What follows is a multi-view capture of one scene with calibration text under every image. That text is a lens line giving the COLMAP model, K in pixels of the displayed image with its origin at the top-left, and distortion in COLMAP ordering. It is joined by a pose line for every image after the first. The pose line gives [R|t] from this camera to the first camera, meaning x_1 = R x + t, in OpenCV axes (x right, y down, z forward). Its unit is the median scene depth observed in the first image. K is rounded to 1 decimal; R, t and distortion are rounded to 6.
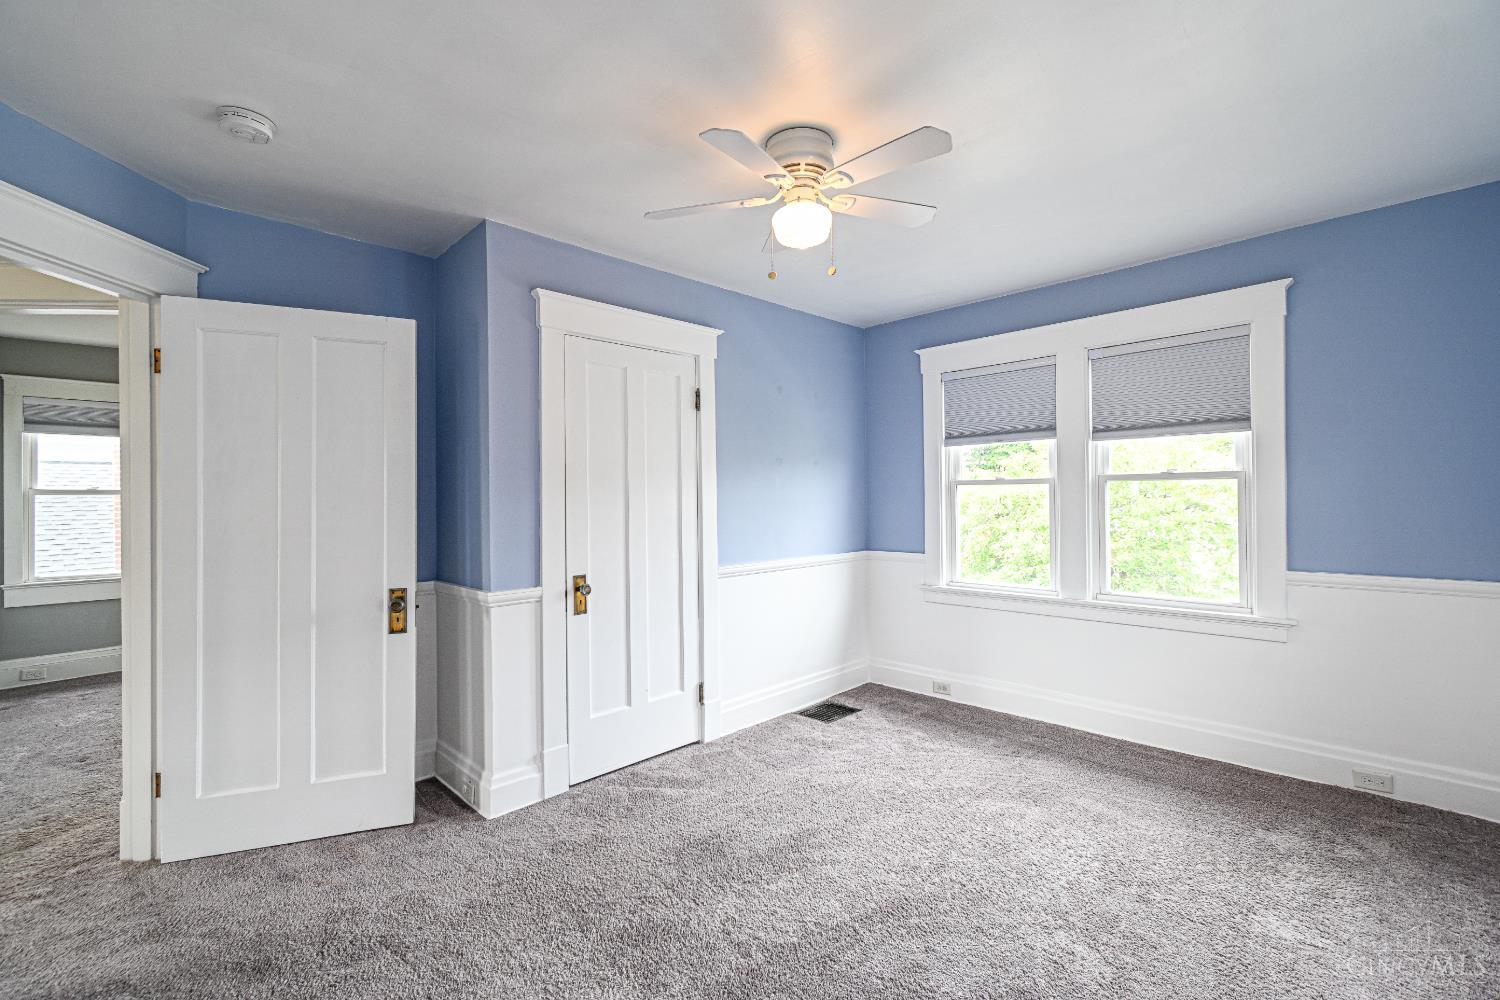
lens RADIAL K [[666.4, 0, 748.4], [0, 666.4, 491.3], [0, 0, 1]] dist [0.002252, 0.000011]
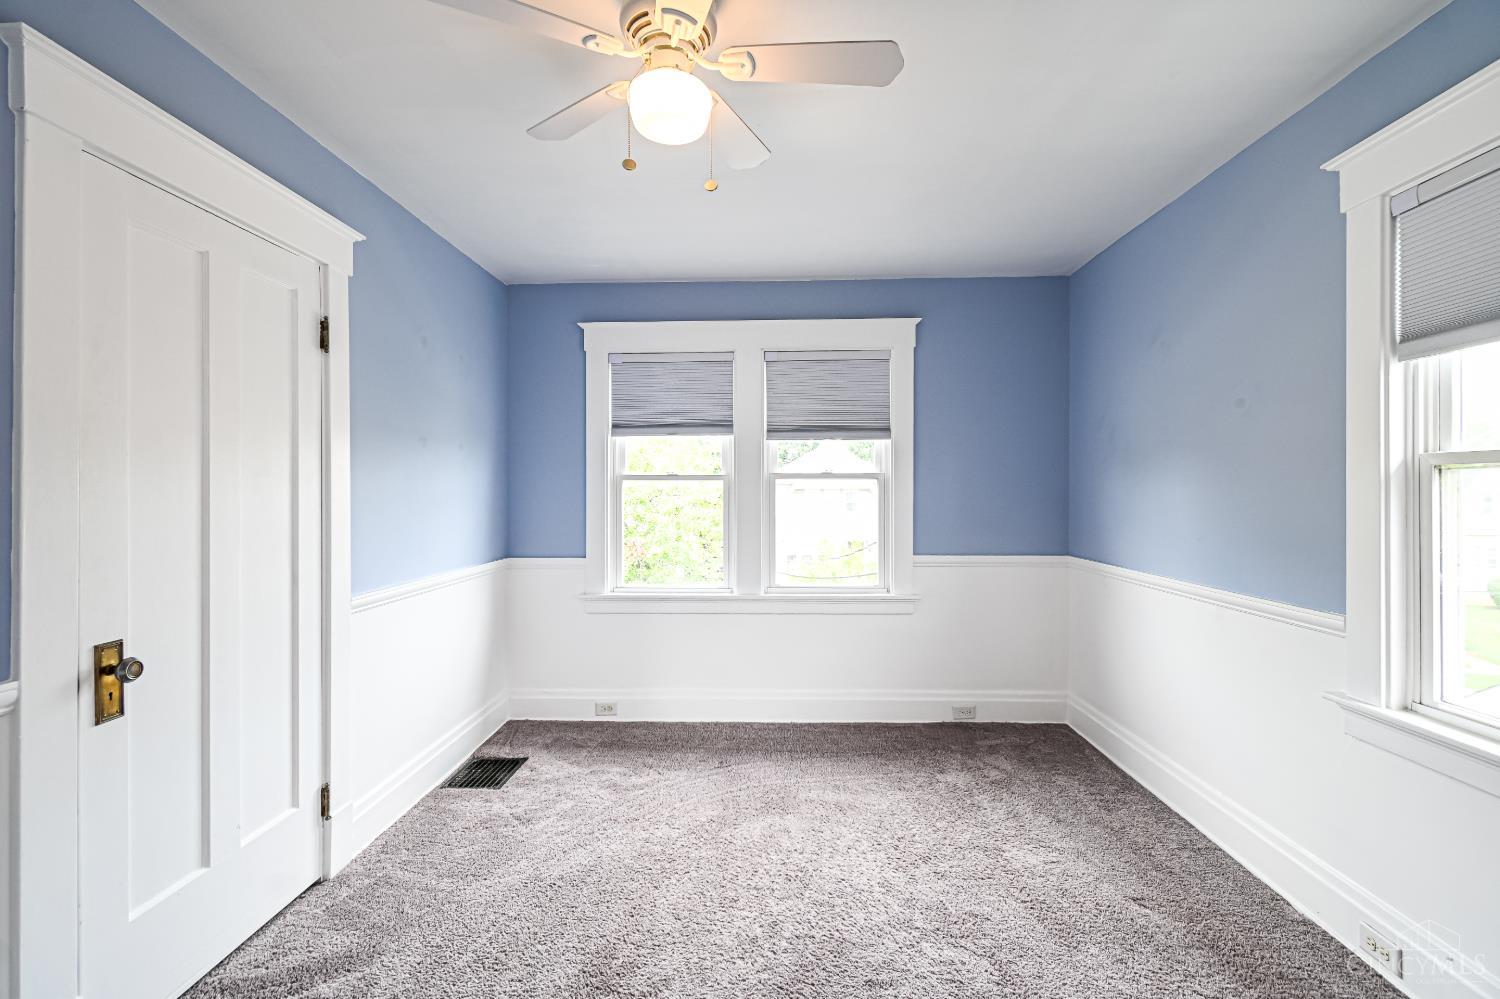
lens RADIAL K [[666.4, 0, 748.4], [0, 666.4, 490.8], [0, 0, 1]] dist [0.002252, 0.000011]
pose [[0.725555, 0.011601, 0.688066, -0.218386], [-0.013227, 0.999908, -0.002911, 0.006574], [-0.688037, -0.006989, 0.725642, 0.270470]]
